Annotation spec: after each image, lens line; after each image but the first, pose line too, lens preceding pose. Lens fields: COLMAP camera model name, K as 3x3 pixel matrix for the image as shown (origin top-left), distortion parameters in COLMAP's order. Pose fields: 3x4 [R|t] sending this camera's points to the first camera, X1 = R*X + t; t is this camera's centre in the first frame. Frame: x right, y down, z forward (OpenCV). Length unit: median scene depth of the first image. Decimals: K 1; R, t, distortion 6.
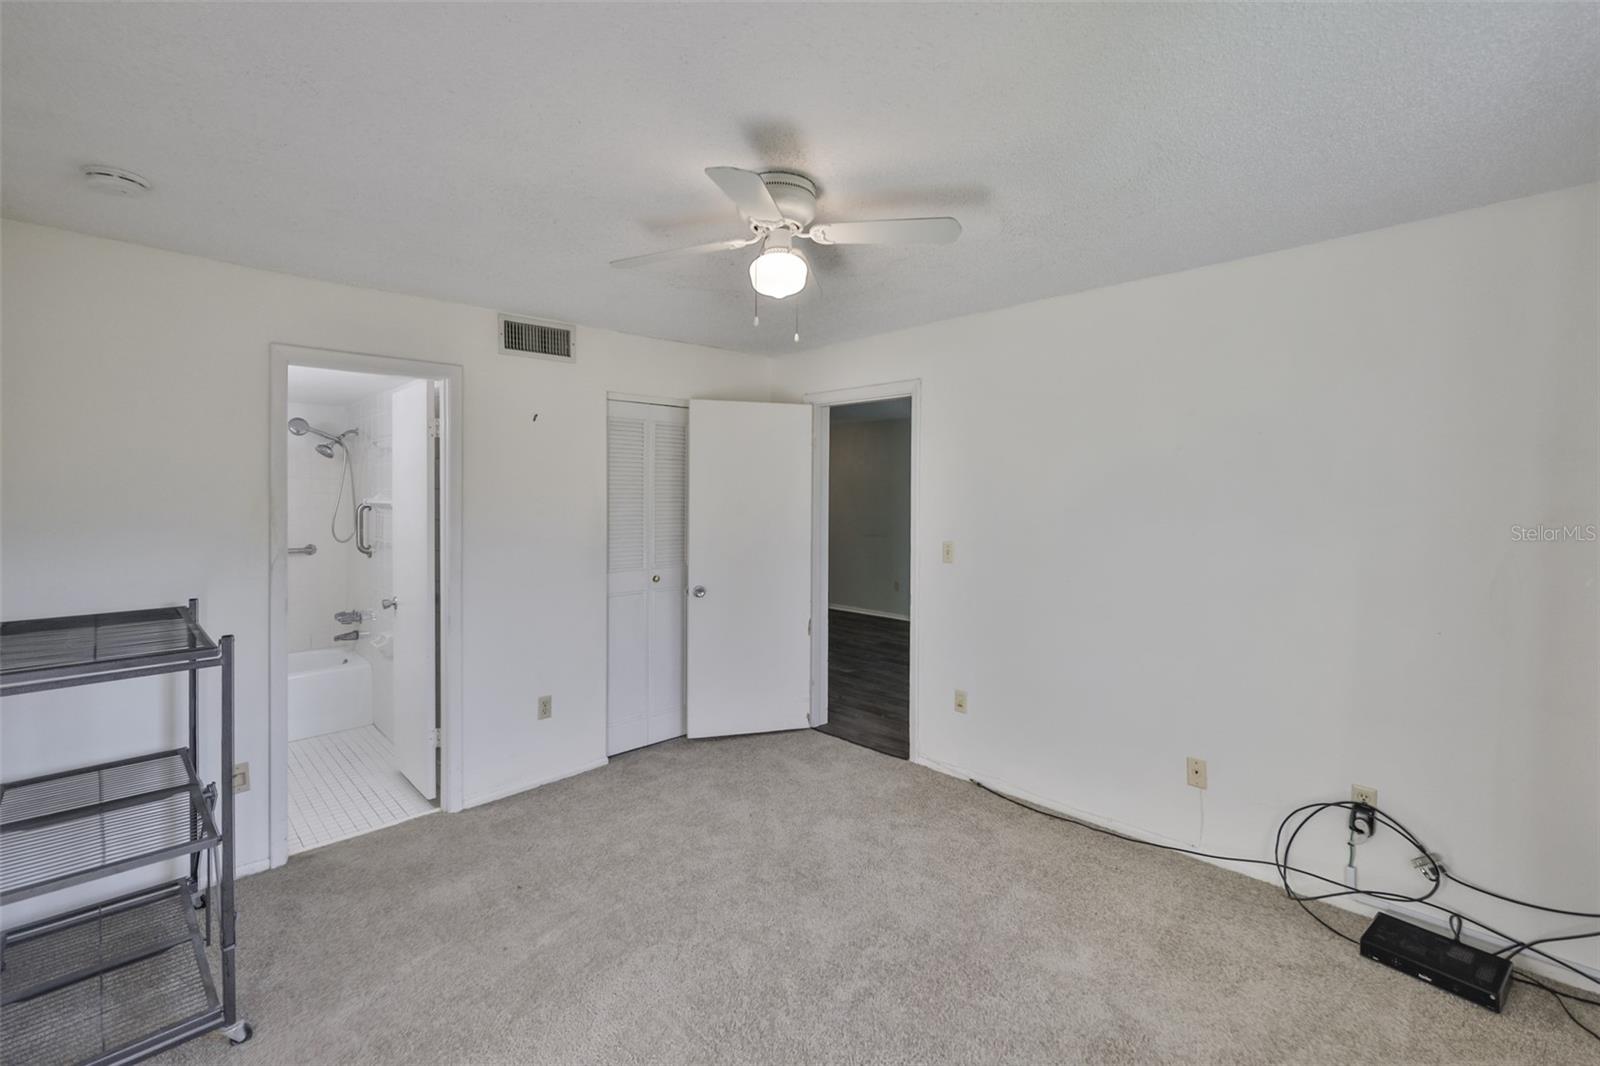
lens RADIAL K [[717.8, 0, 801.0], [0, 717.8, 501.1], [0, 0, 1]] dist [-0.000988, -0.000034]
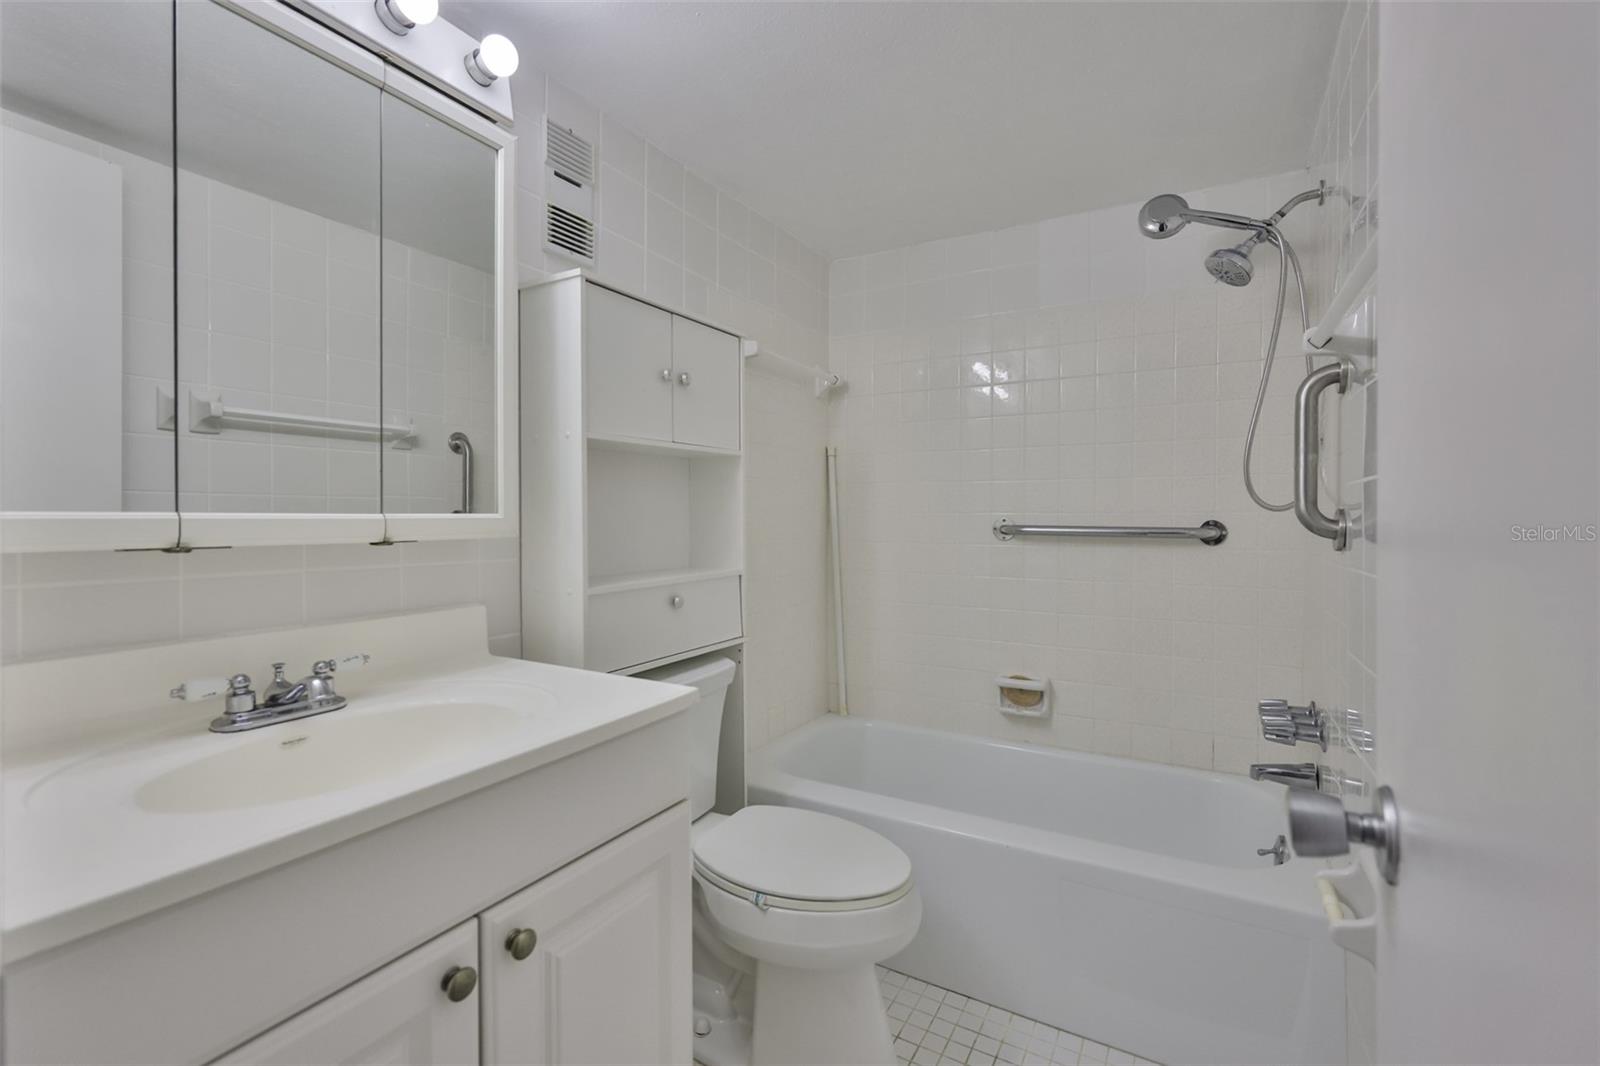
lens RADIAL K [[689.2, 0, 792.1], [0, 689.2, 508.0], [0, 0, 1]] dist [-0.002293, 0.000058]
pose [[0.262547, -0.007781, -0.964888, -0.372695], [-0.018571, 0.999742, -0.013115, 0.065932], [0.964741, 0.021362, 0.262335, 0.680807]]
